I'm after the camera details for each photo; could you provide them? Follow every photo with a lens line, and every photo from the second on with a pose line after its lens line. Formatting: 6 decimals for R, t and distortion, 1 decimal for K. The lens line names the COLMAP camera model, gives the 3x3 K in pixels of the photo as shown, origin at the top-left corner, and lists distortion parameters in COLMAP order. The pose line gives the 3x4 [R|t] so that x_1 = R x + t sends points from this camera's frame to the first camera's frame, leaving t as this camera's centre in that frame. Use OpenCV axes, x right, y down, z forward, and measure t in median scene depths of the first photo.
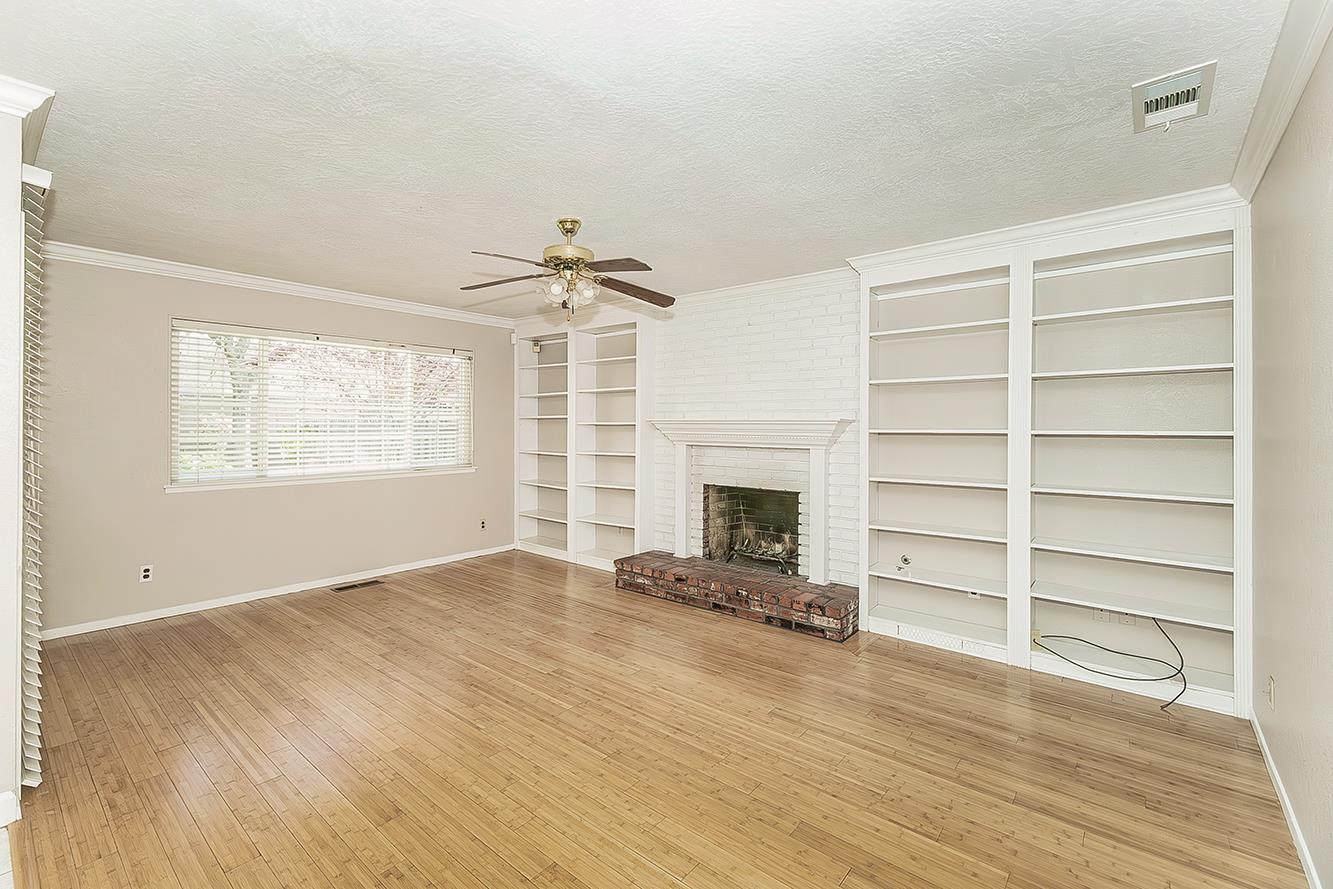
lens RADIAL K [[577.1, 0, 679.5], [0, 577.1, 432.5], [0, 0, 1]] dist [0.003744, 0.000883]
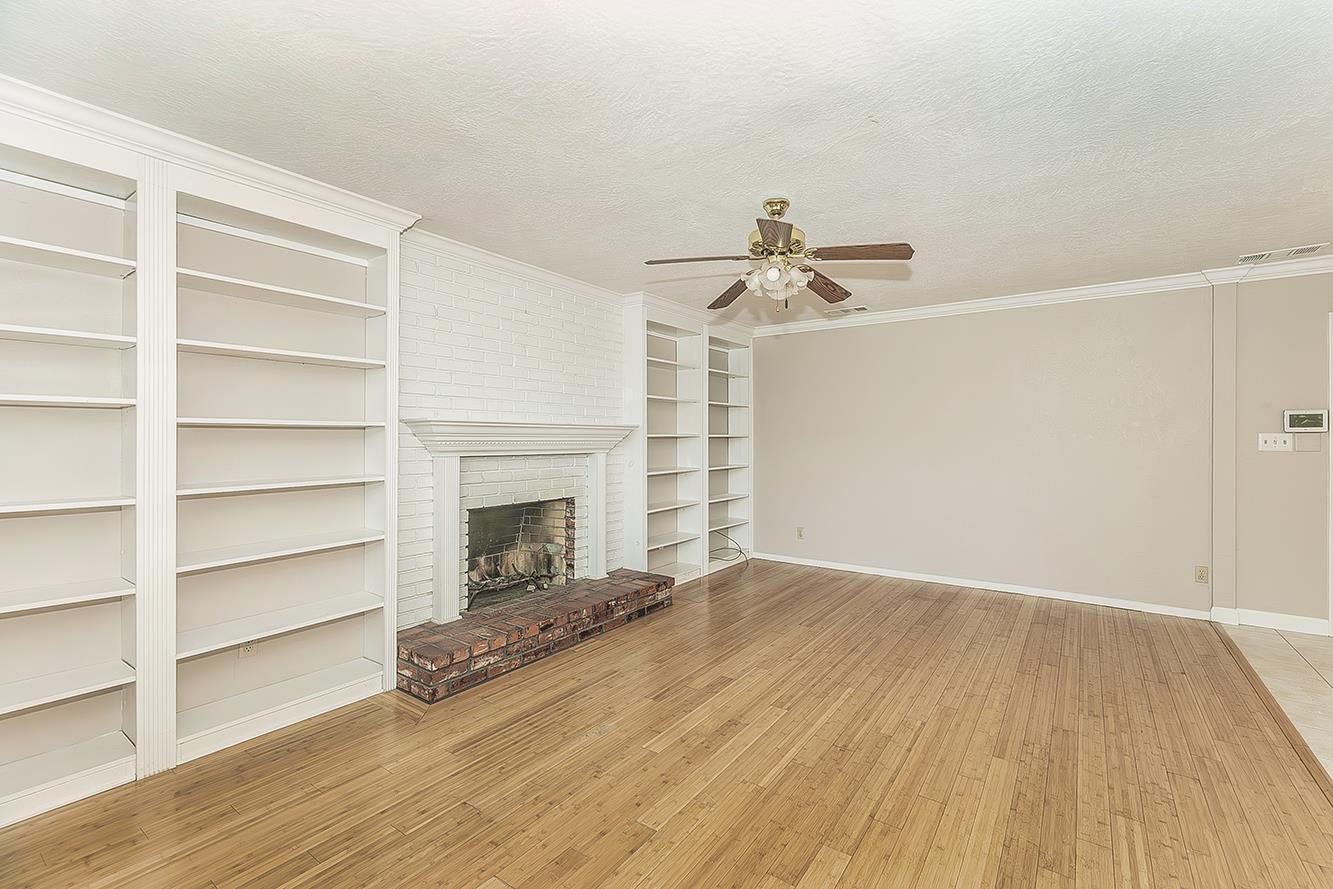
lens RADIAL K [[577.1, 0, 665.1], [0, 577.1, 435.4], [0, 0, 1]] dist [0.003744, 0.000883]
pose [[-0.059856, 0.001304, 0.998206, -0.834122], [0.009739, 0.999952, -0.000722, -0.001082], [-0.998160, 0.009678, -0.059866, 0.940080]]
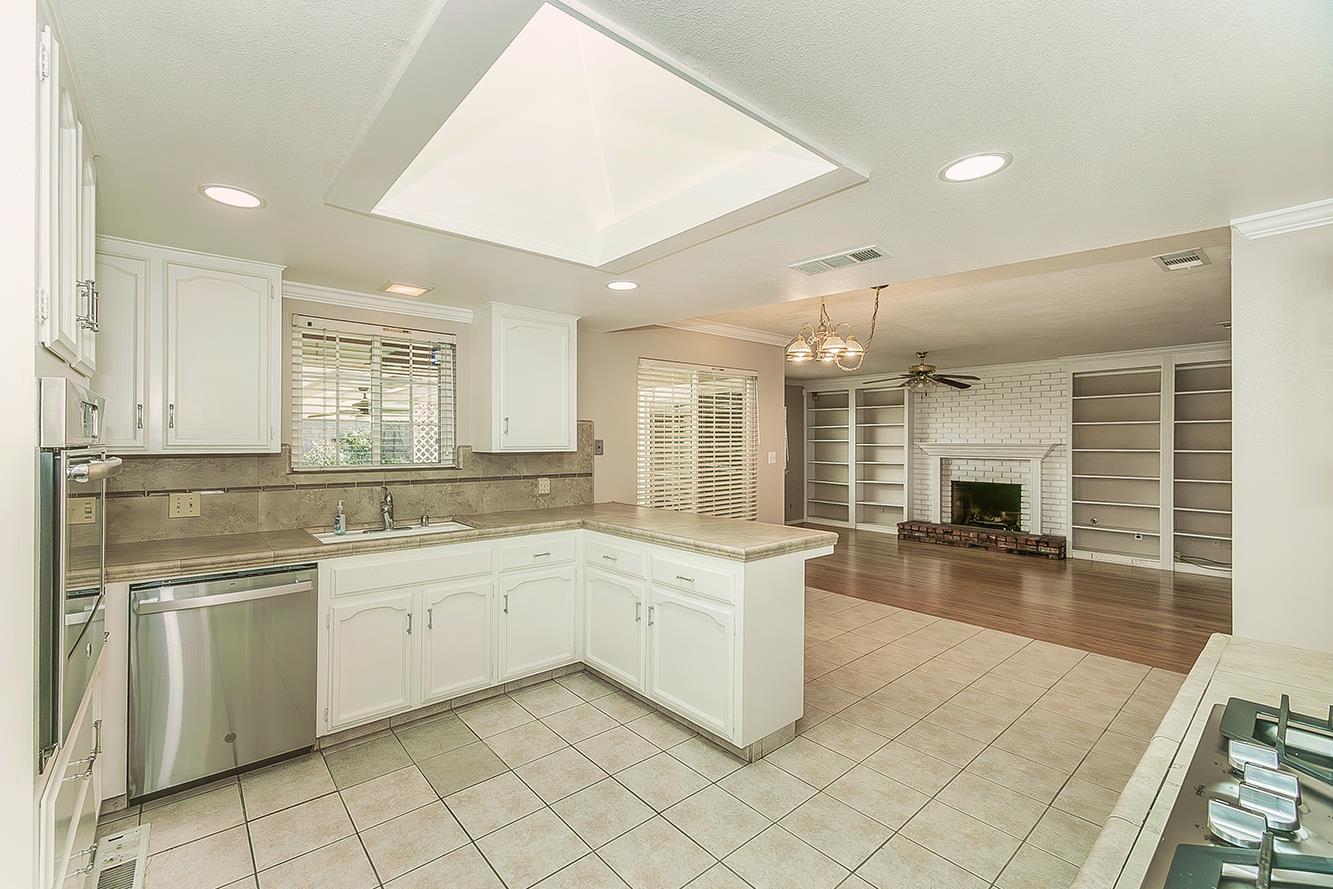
lens RADIAL K [[577.1, 0, 654.3], [0, 577.1, 445.1], [0, 0, 1]] dist [0.003744, 0.000883]
pose [[0.981220, 0.001048, -0.192889, -0.579945], [-0.001104, 0.999999, -0.000180, -0.015788], [0.192889, 0.000390, 0.981221, -0.994935]]
